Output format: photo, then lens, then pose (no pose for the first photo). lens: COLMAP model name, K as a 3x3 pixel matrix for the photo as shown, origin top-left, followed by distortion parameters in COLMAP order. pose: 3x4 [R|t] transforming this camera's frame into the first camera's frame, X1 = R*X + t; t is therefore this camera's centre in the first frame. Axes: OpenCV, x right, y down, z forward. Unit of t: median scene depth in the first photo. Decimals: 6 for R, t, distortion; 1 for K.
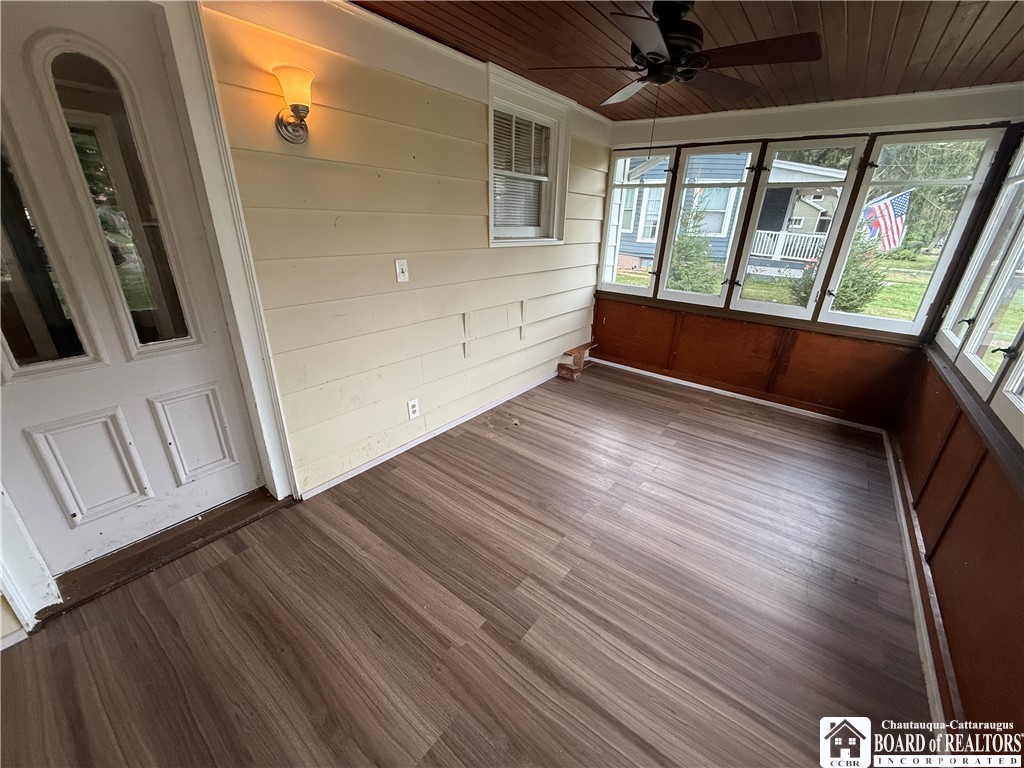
lens RADIAL K [[407.5, 0, 509.6], [0, 407.5, 384.9], [0, 0, 1]] dist [0.003006, -0.000762]
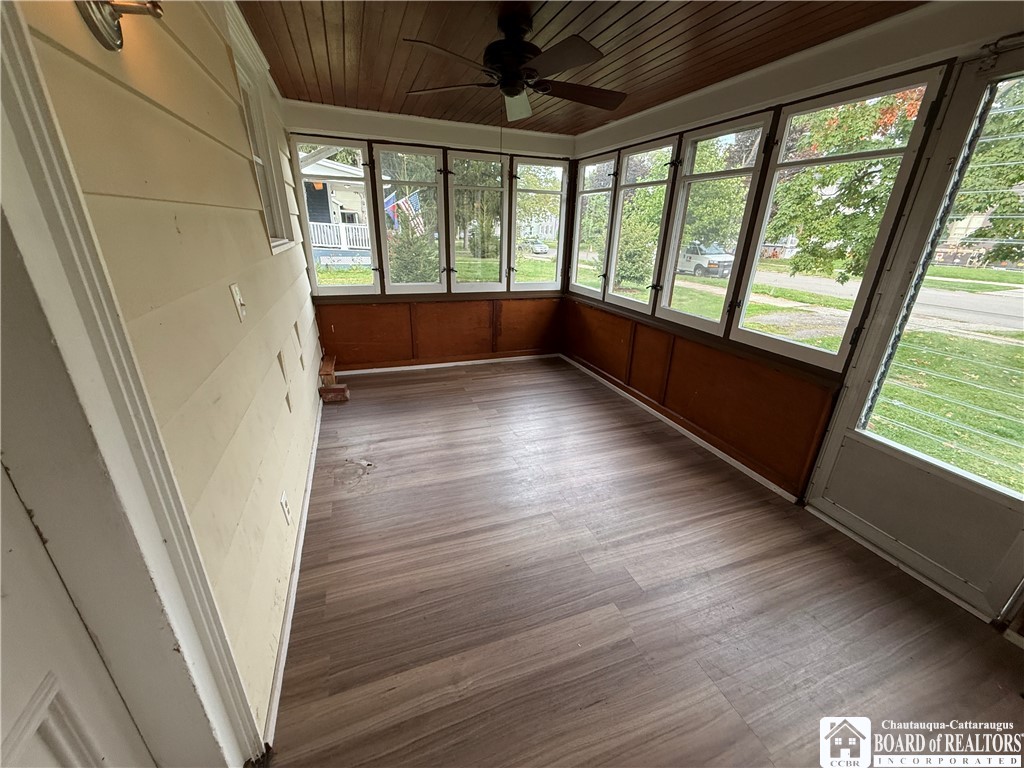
lens RADIAL K [[407.5, 0, 511.2], [0, 407.5, 385.2], [0, 0, 1]] dist [0.003006, -0.000762]
pose [[0.525262, -0.327702, 0.785310, -0.382766], [0.313707, 0.932443, 0.179272, -0.099833], [-0.791004, 0.152192, 0.592579, 0.228877]]
